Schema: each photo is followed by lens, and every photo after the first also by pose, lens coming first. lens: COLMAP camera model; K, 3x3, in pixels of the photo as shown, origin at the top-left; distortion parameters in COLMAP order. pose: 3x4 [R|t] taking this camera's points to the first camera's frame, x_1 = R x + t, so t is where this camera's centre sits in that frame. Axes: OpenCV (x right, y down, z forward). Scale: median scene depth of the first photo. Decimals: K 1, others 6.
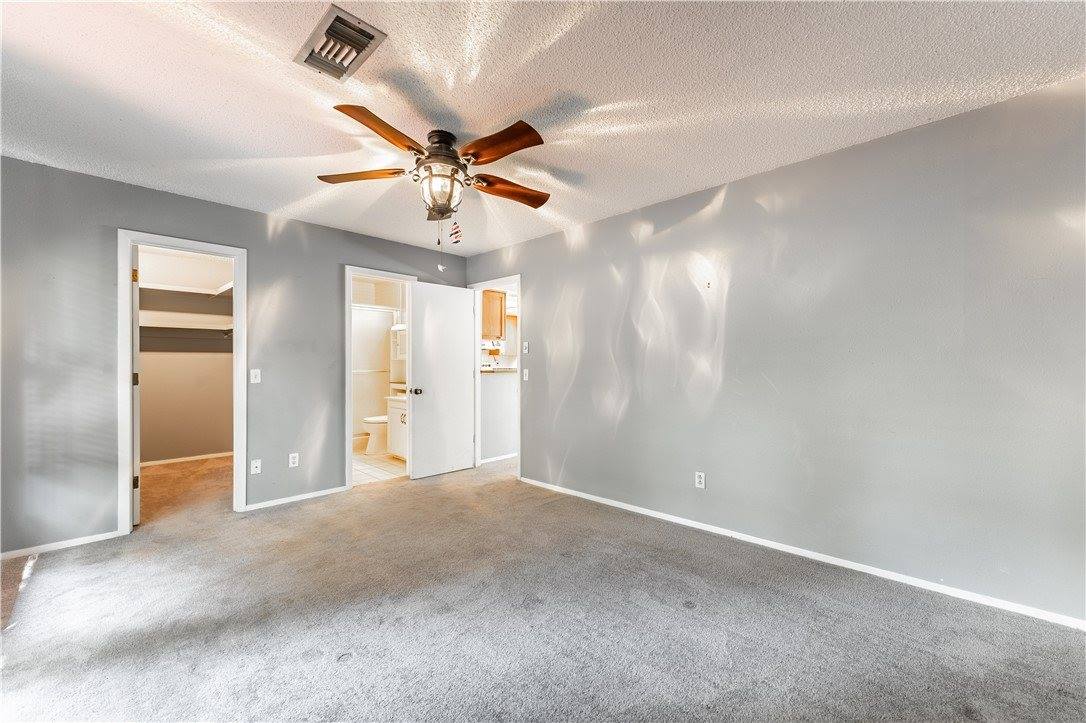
lens RADIAL K [[441.4, 0, 541.1], [0, 441.4, 364.7], [0, 0, 1]] dist [0.001119, 0.000027]
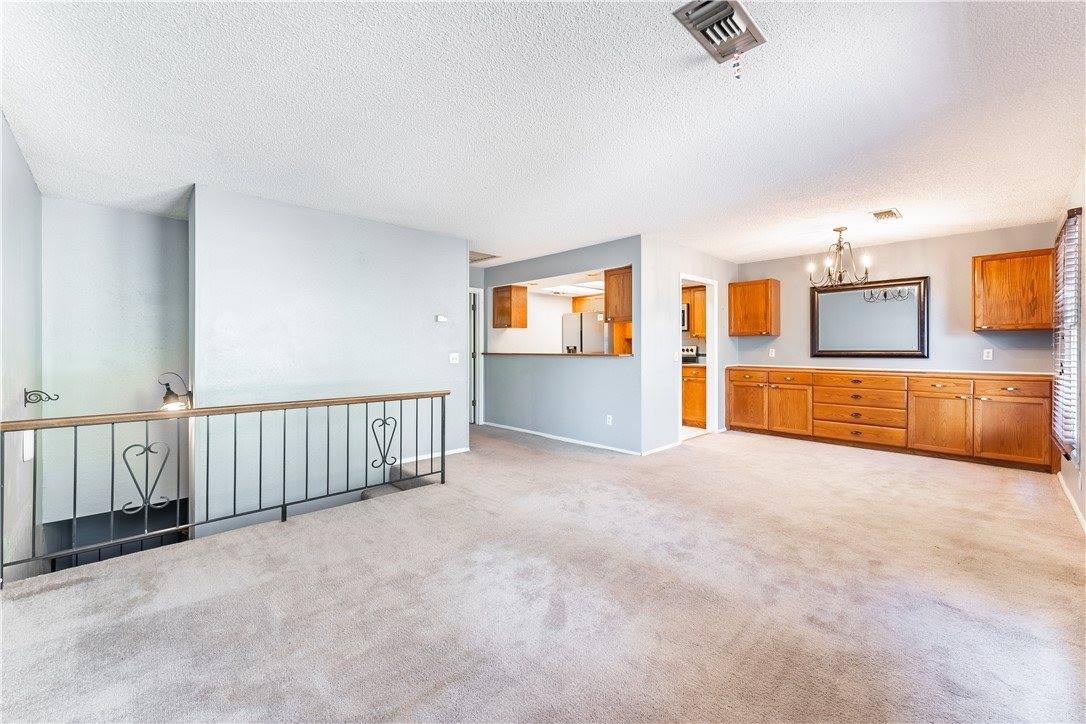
lens RADIAL K [[437.8, 0, 544.3], [0, 437.8, 350.2], [0, 0, 1]] dist [0.001143, 0.000069]
pose [[-0.032397, 0.004200, -0.999466, 1.679687], [-0.005355, 0.999976, 0.004376, 0.001034], [0.999461, 0.005494, -0.032374, 1.789047]]
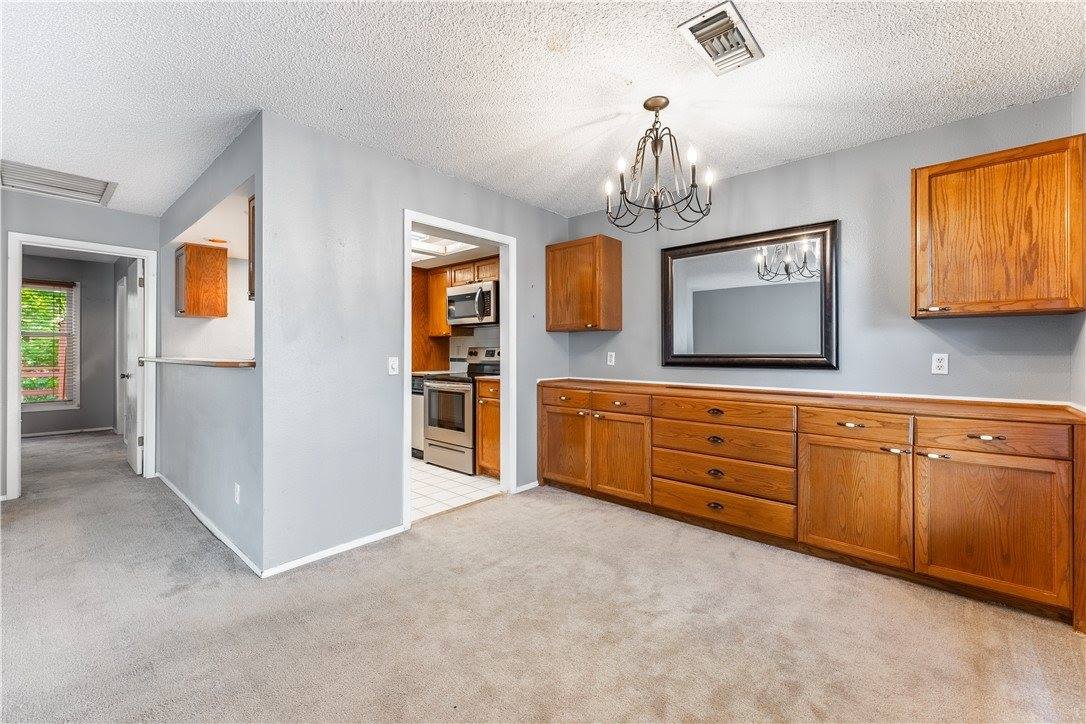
lens RADIAL K [[447.6, 0, 542.5], [0, 447.6, 352.1], [0, 0, 1]] dist [0.002854, -0.000252]
pose [[0.044122, 0.000560, -0.999026, 1.003043], [-0.007075, 0.999975, 0.000248, -0.000899], [0.999001, 0.007057, 0.044125, 2.417574]]
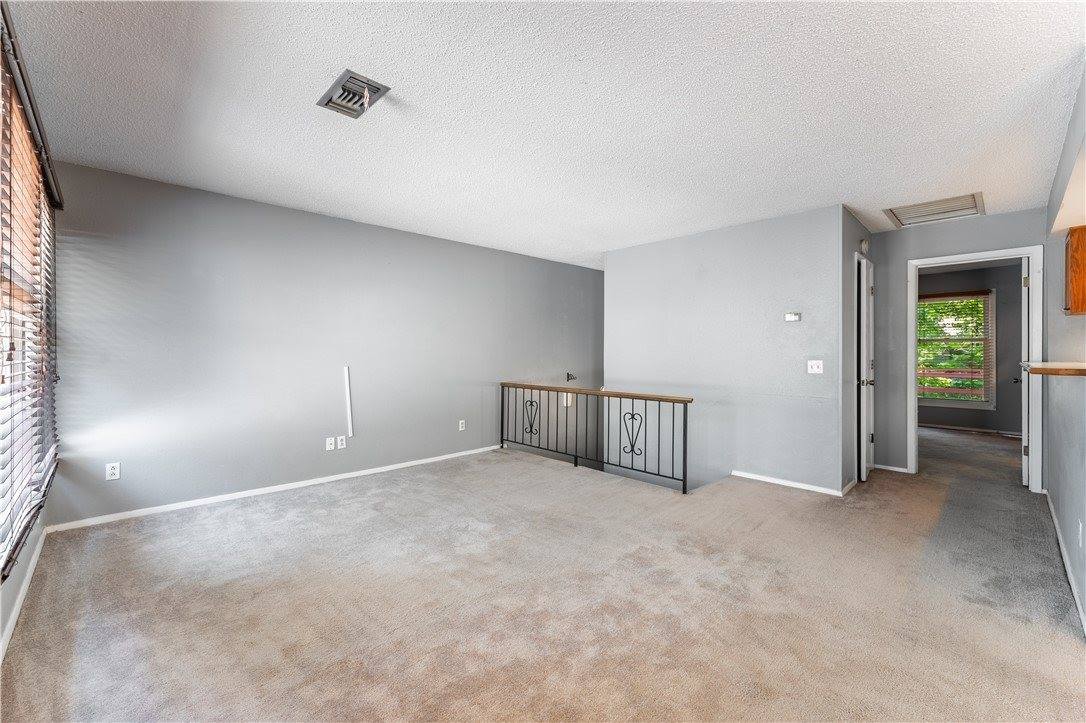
lens RADIAL K [[441.5, 0, 545.7], [0, 441.5, 349.2], [0, 0, 1]] dist [-0.000908, -0.000269]
pose [[-0.999598, -0.002168, 0.028276, 0.943029], [-0.002287, 0.999989, -0.004197, -0.002255], [-0.028267, -0.004260, -0.999591, 2.527793]]
